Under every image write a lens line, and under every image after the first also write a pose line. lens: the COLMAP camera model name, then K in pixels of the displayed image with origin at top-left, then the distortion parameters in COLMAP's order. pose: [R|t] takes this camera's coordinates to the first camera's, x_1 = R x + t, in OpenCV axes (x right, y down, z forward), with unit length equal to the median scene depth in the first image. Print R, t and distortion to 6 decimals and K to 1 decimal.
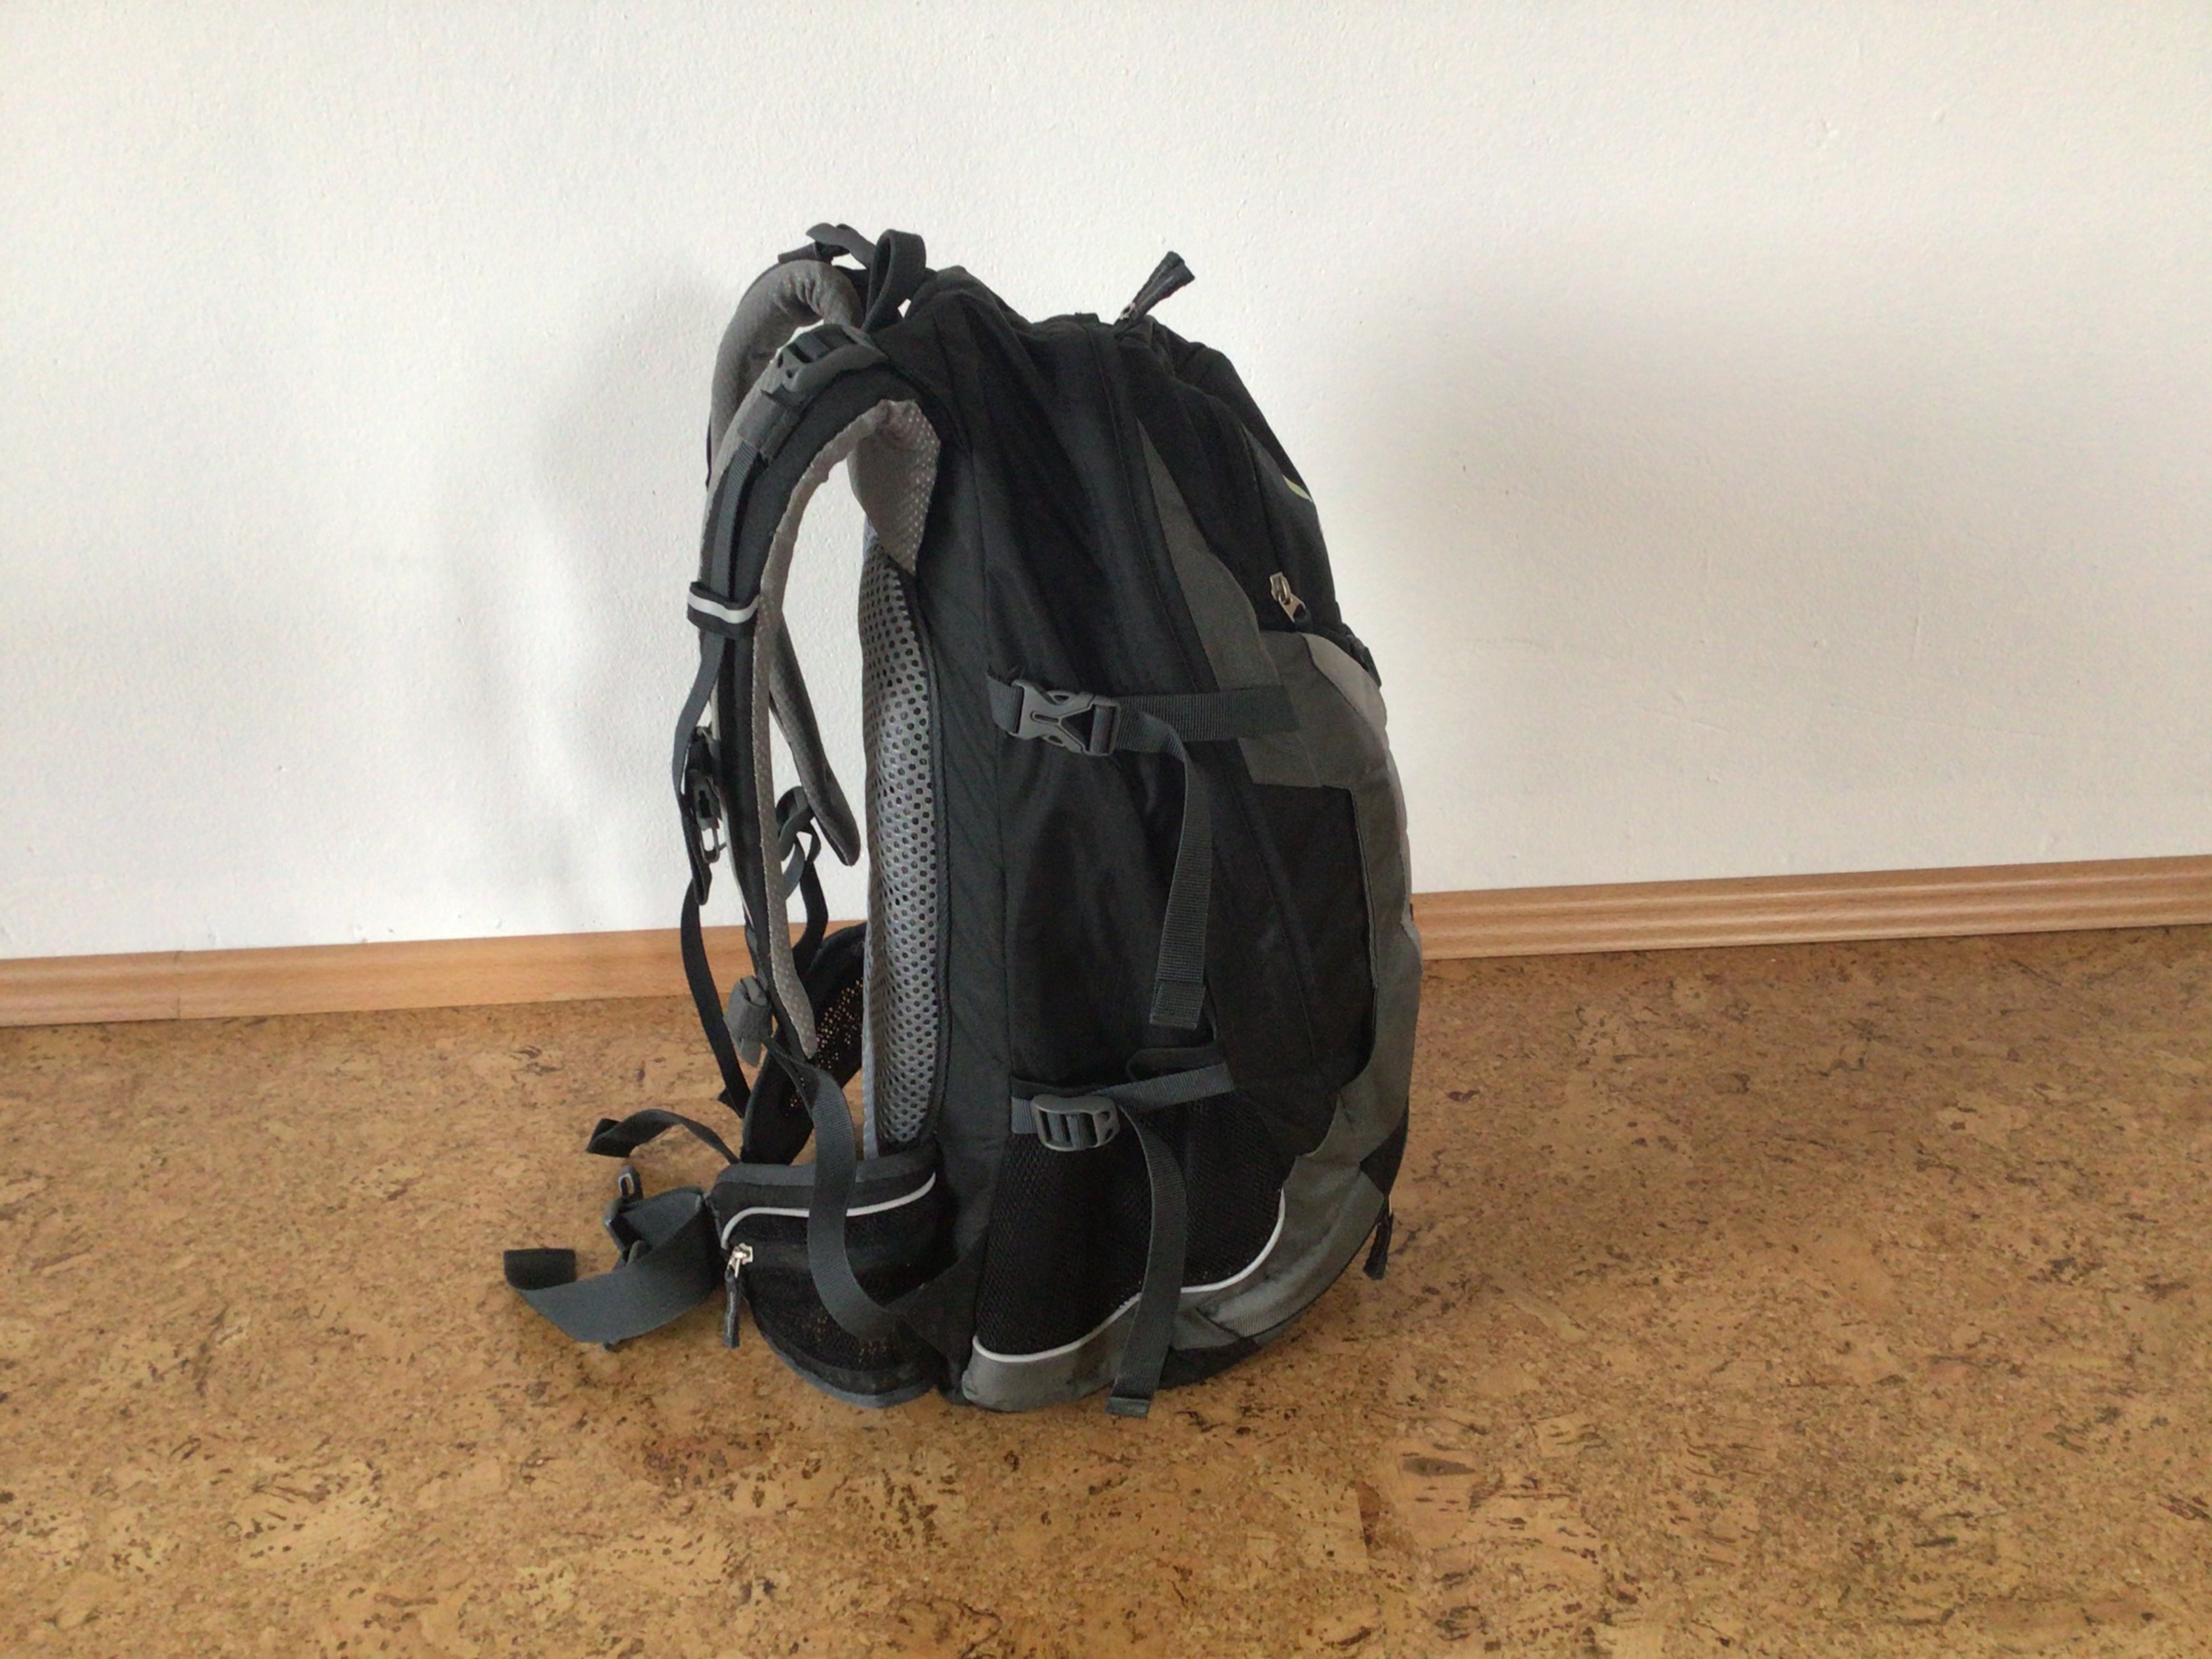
lens RADIAL K [[1981.3, 0, 1101.8], [0, 1981.3, 827.7], [0, 0, 1]] dist [0.056695, -0.088731]
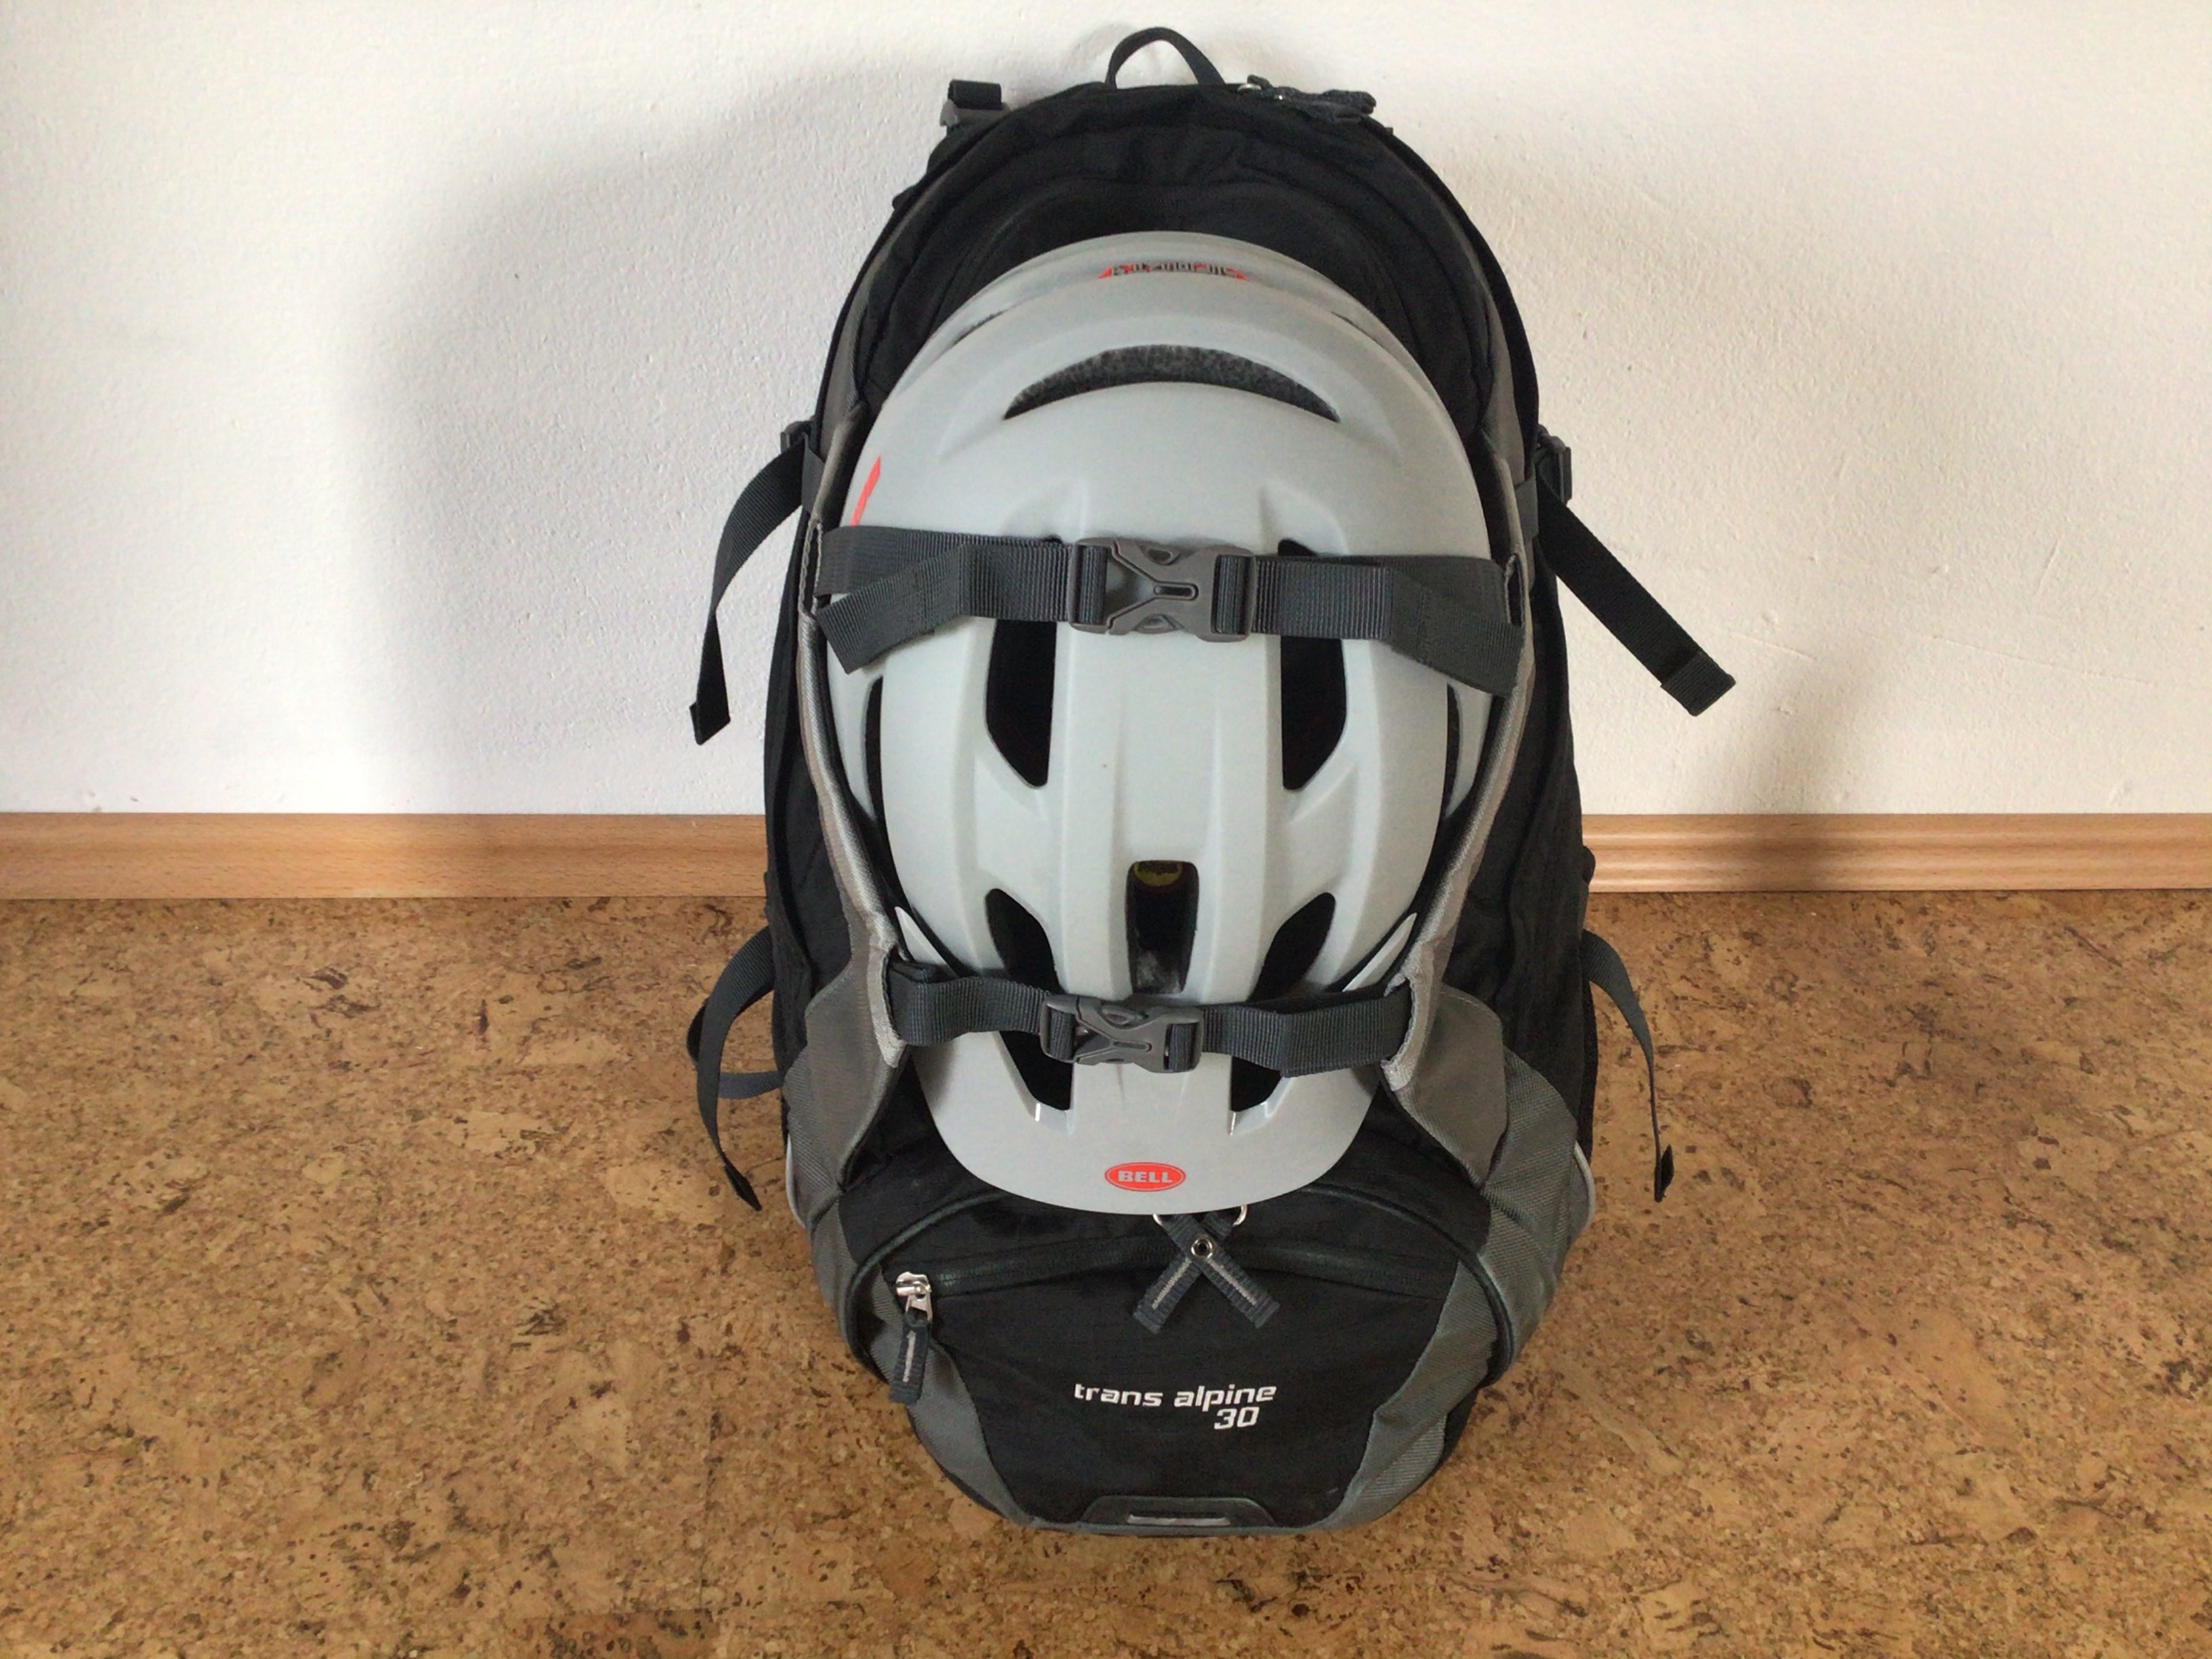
lens RADIAL K [[1981.3, 0, 1087.2], [0, 1981.3, 831.6], [0, 0, 1]] dist [0.056695, -0.088731]
pose [[0.987567, 0.042816, 0.151254, -0.154535], [-0.074600, 0.974593, 0.211194, -0.178989], [-0.138368, -0.219852, 0.965670, 0.283686]]
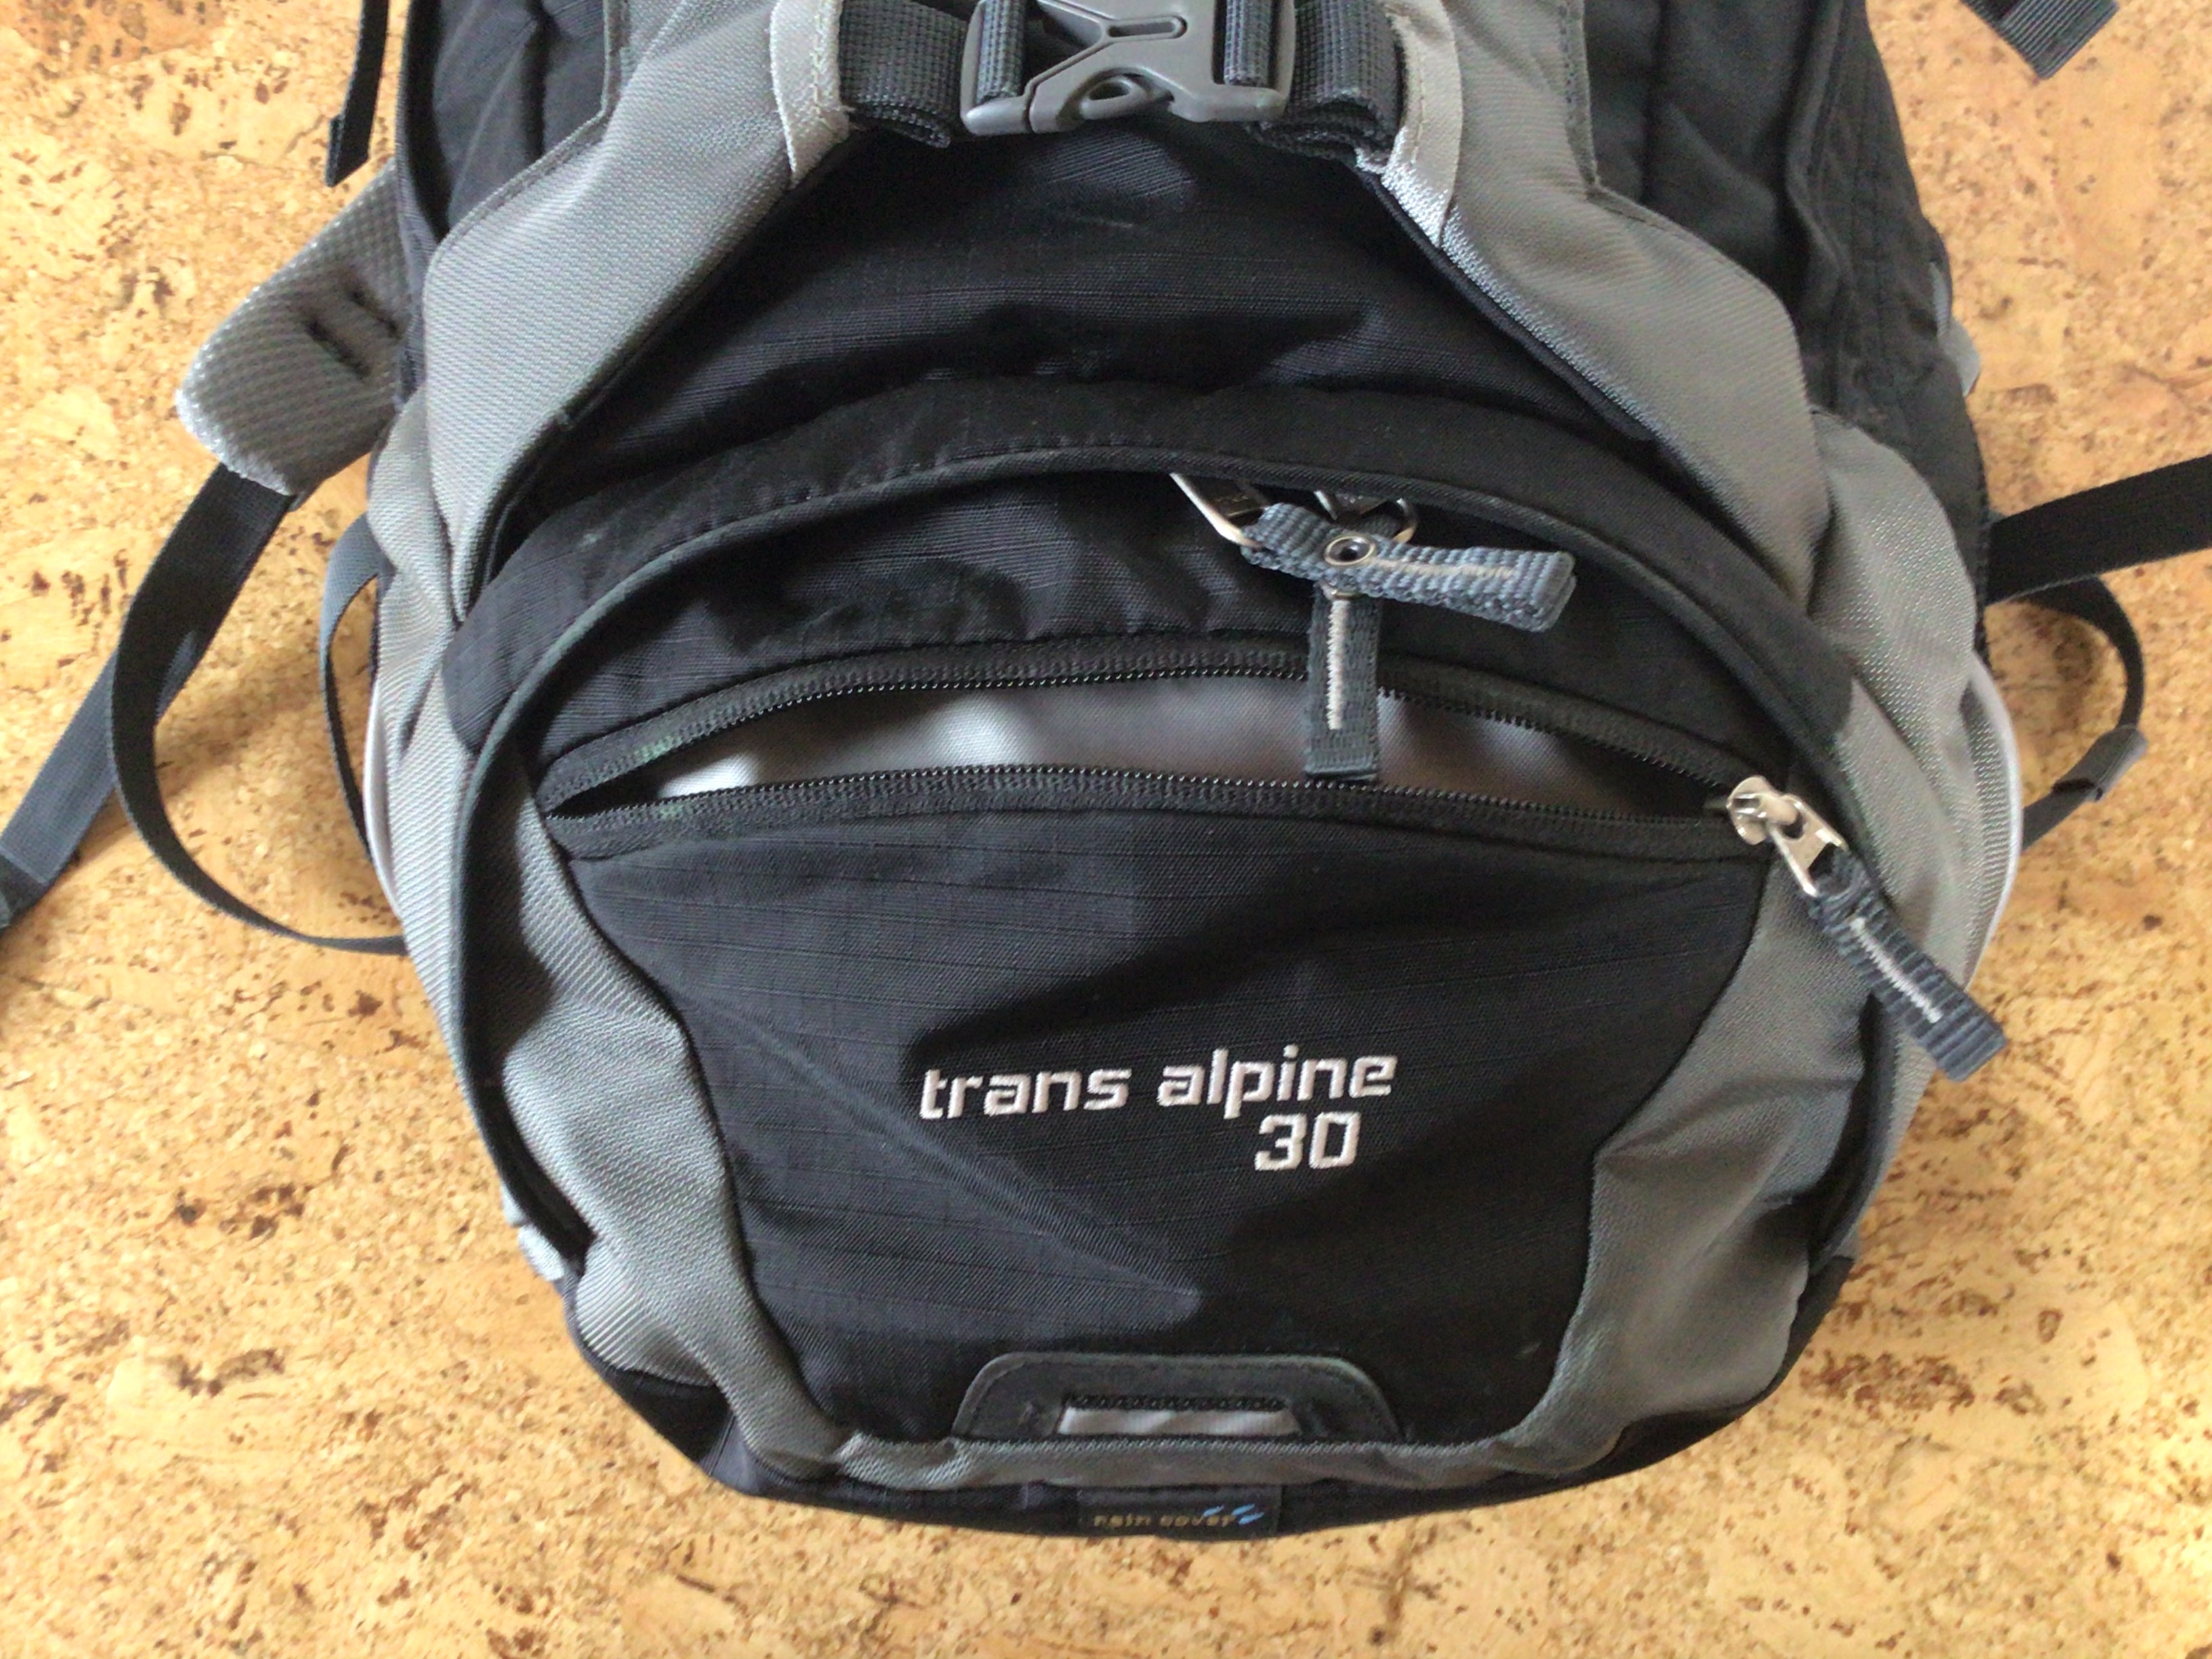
lens RADIAL K [[1981.3, 0, 1078.6], [0, 1981.3, 830.8], [0, 0, 1]] dist [0.056695, -0.088731]
pose [[0.967872, 0.251283, 0.008969, 0.148296], [-0.160132, 0.588496, 0.792483, -0.073497], [0.193860, -0.768459, 0.609828, 0.485692]]
